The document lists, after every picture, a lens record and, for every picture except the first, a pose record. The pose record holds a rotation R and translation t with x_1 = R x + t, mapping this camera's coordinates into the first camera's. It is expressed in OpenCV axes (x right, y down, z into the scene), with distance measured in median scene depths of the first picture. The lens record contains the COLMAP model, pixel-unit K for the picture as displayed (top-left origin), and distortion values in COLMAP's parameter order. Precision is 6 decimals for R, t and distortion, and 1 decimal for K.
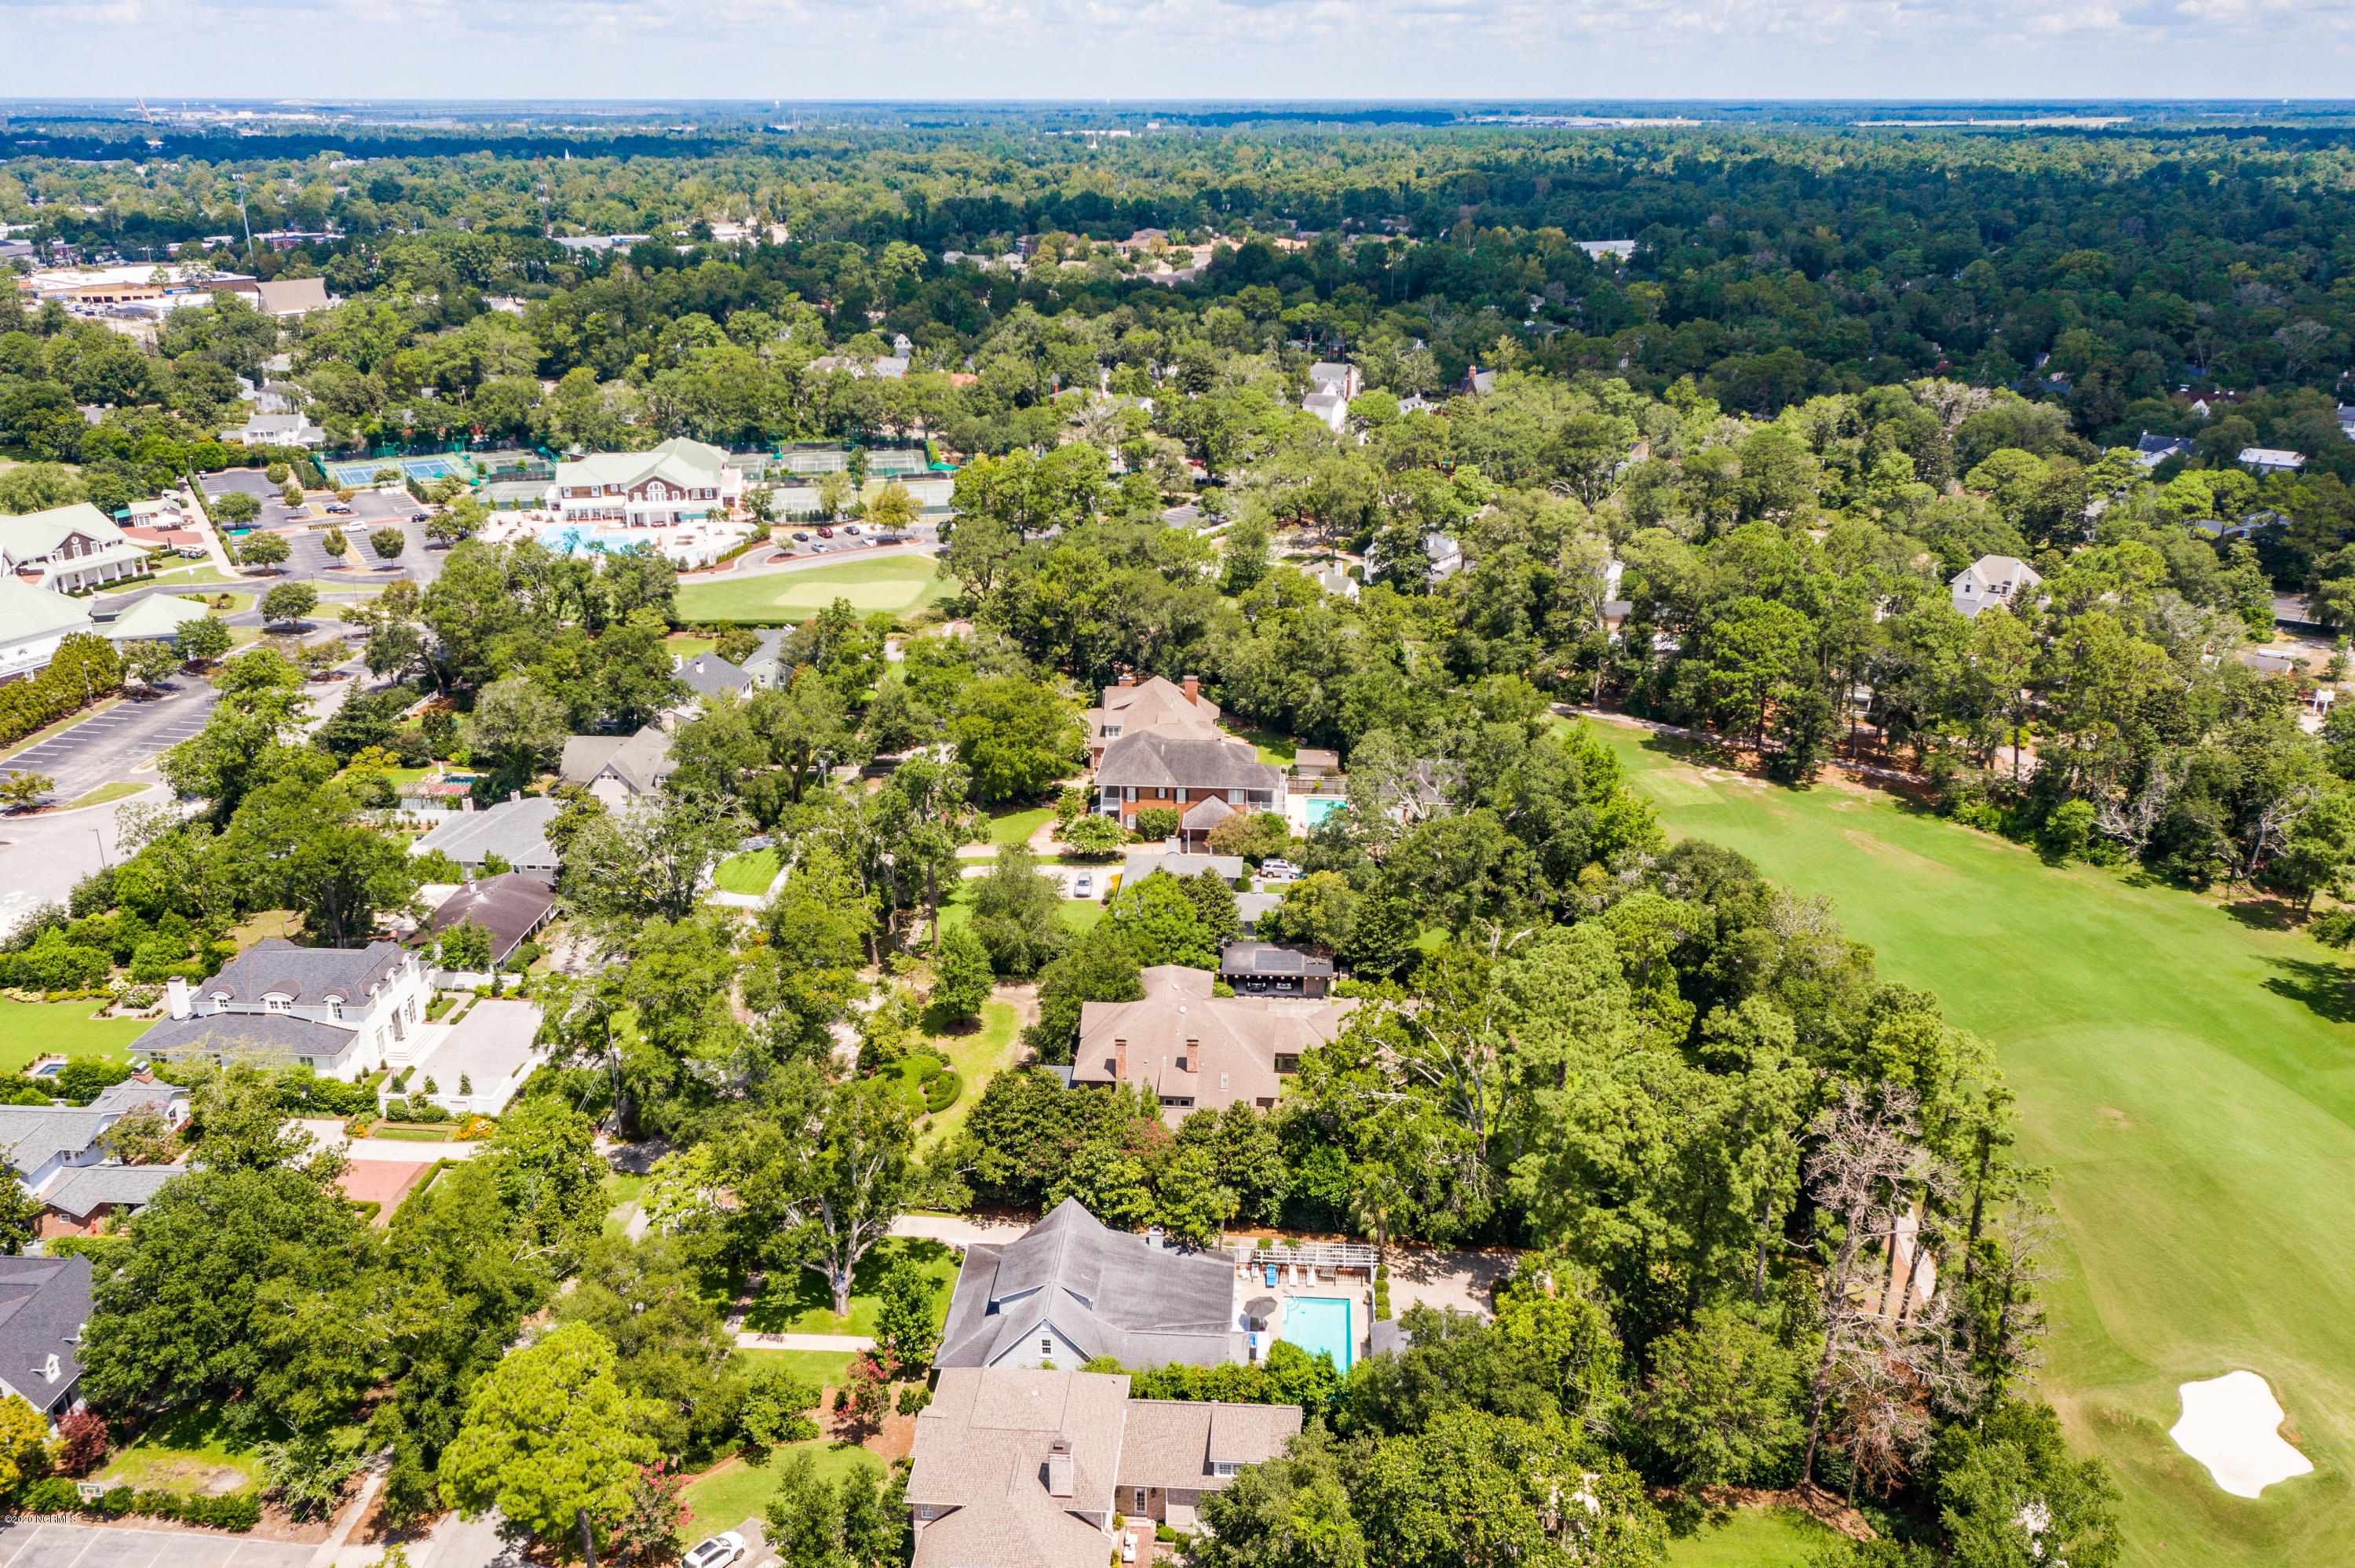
lens RADIAL K [[1856.2, 0, 1177.5], [0, 1856.2, 784.0], [0, 0, 1]] dist [0.003604, 0.016753]
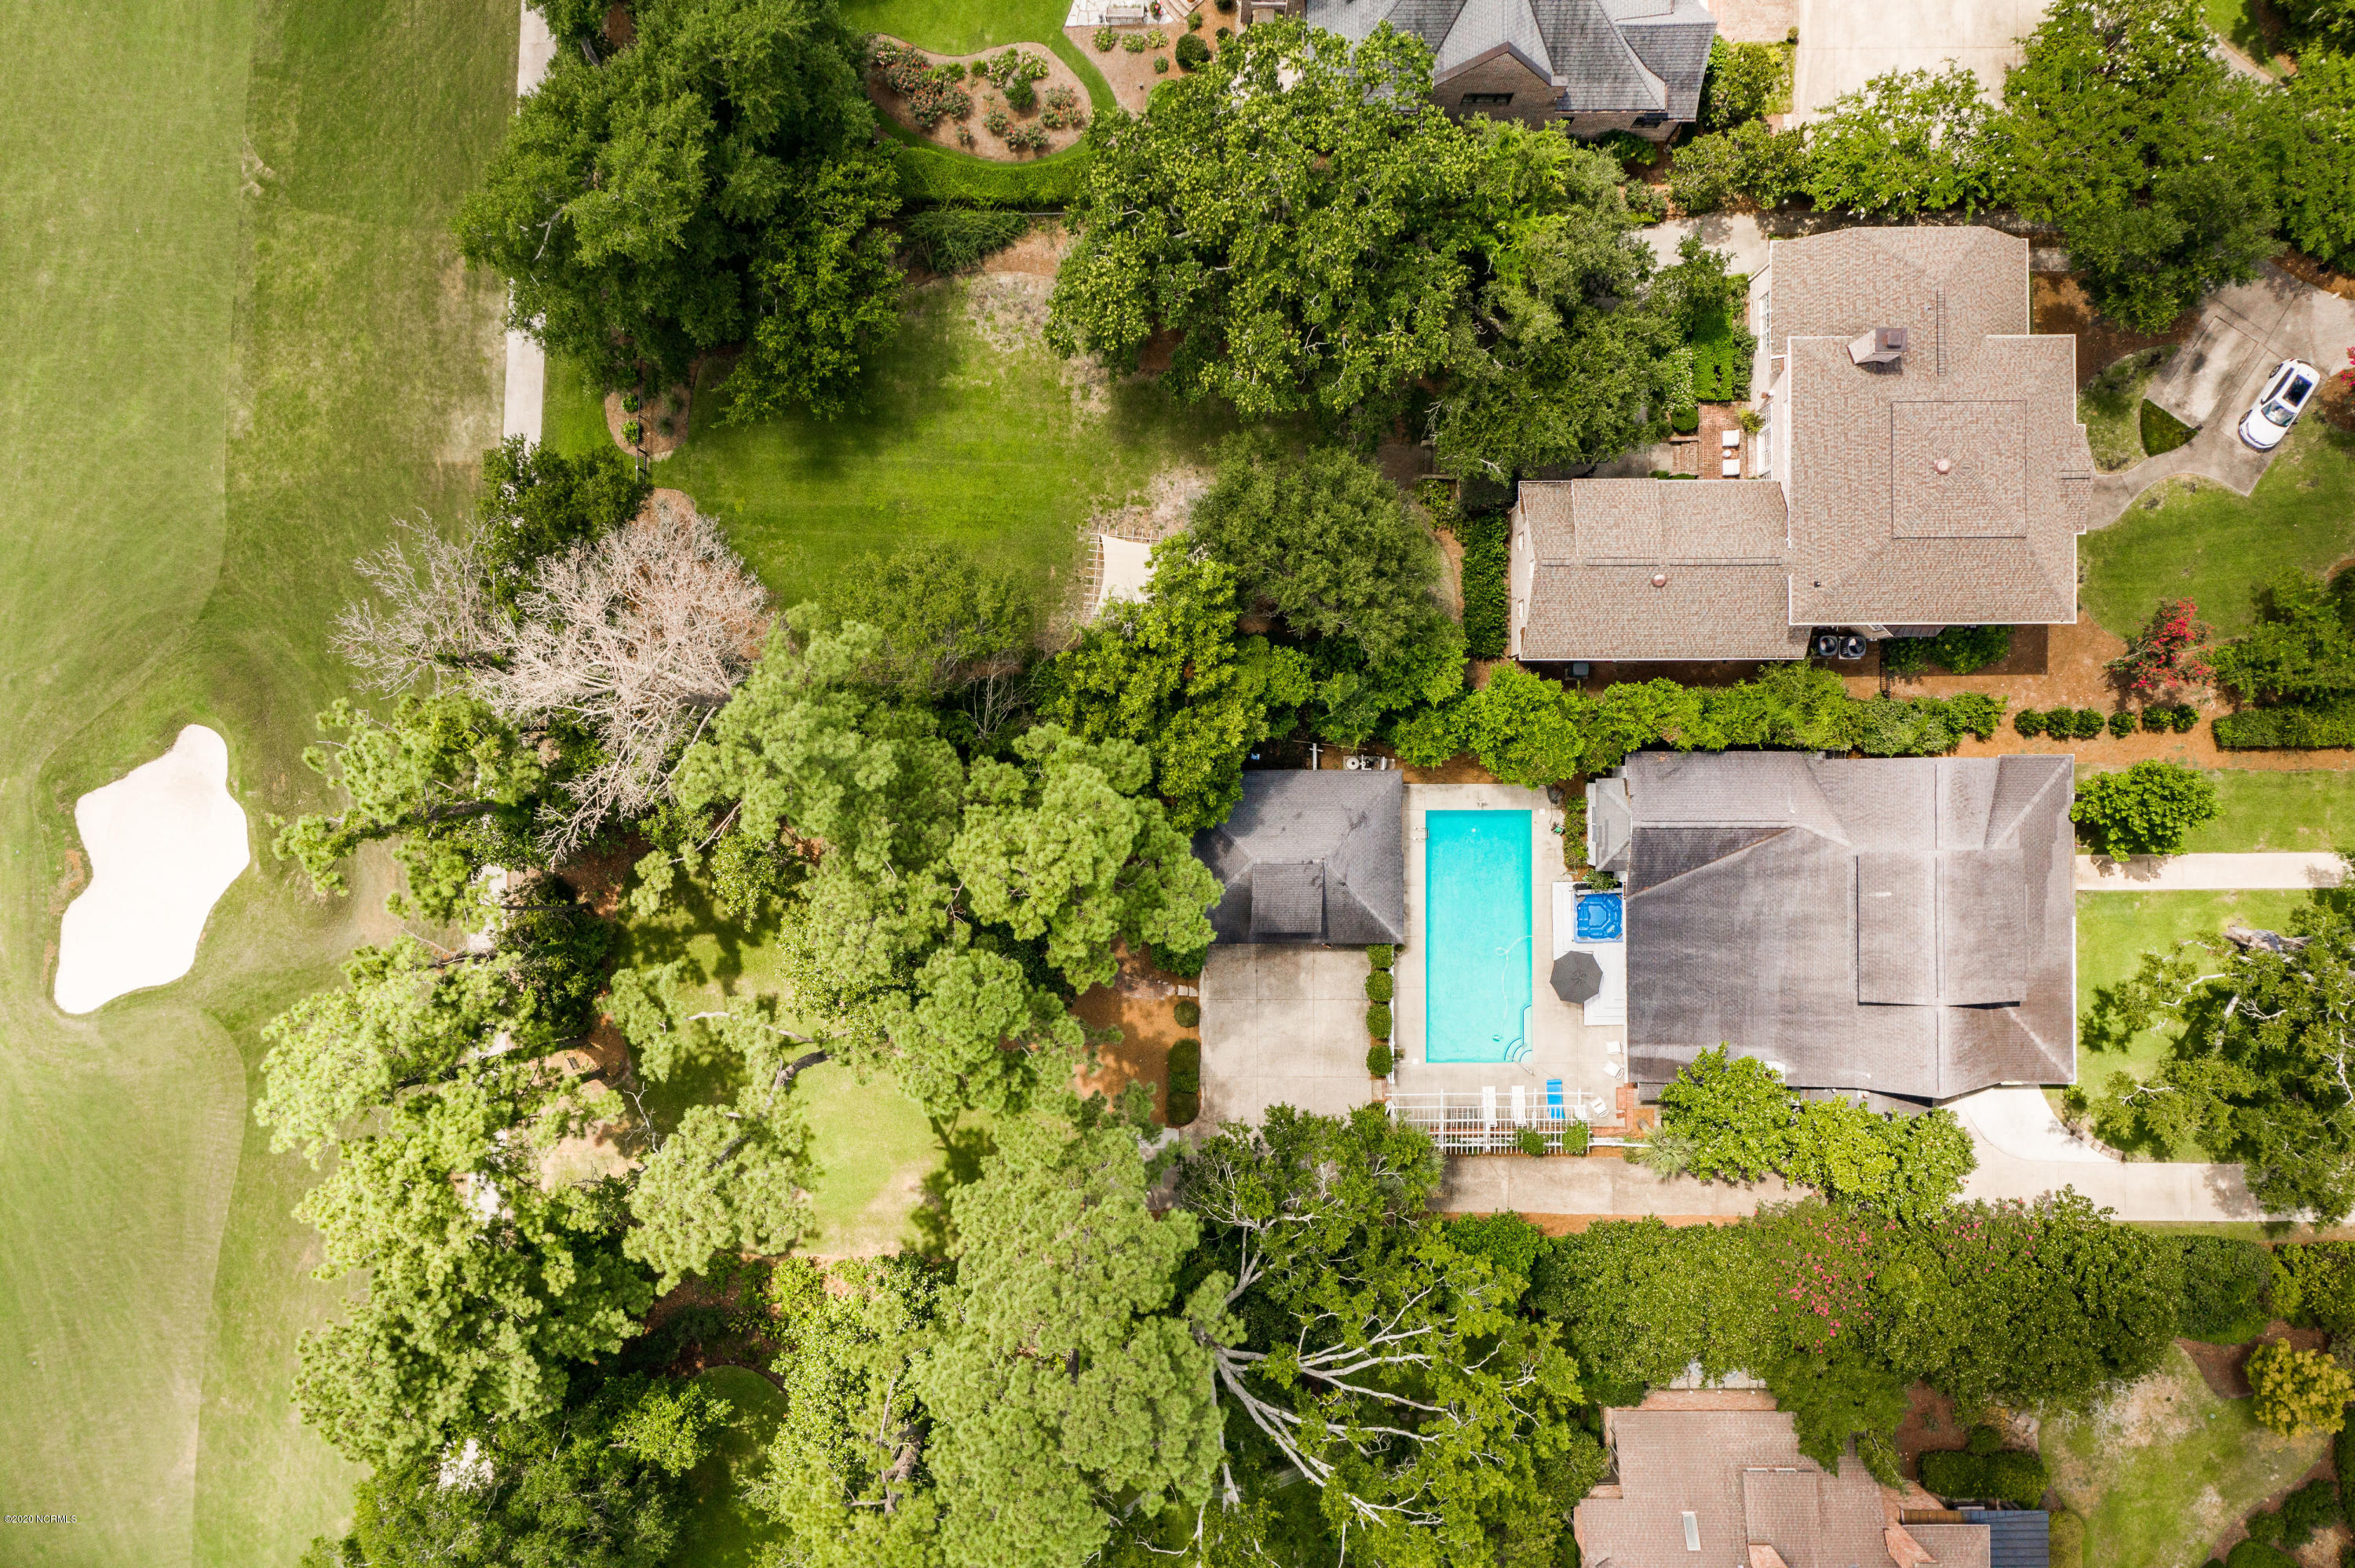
lens RADIAL K [[1856.2, 0, 1177.5], [0, 1856.2, 784.0], [0, 0, 1]] dist [0.003604, 0.016753]
pose [[-0.997631, 0.068672, -0.004021, 0.130386], [-0.027300, -0.341595, 0.939451, -0.210236], [0.063140, 0.937335, 0.342661, 0.524803]]
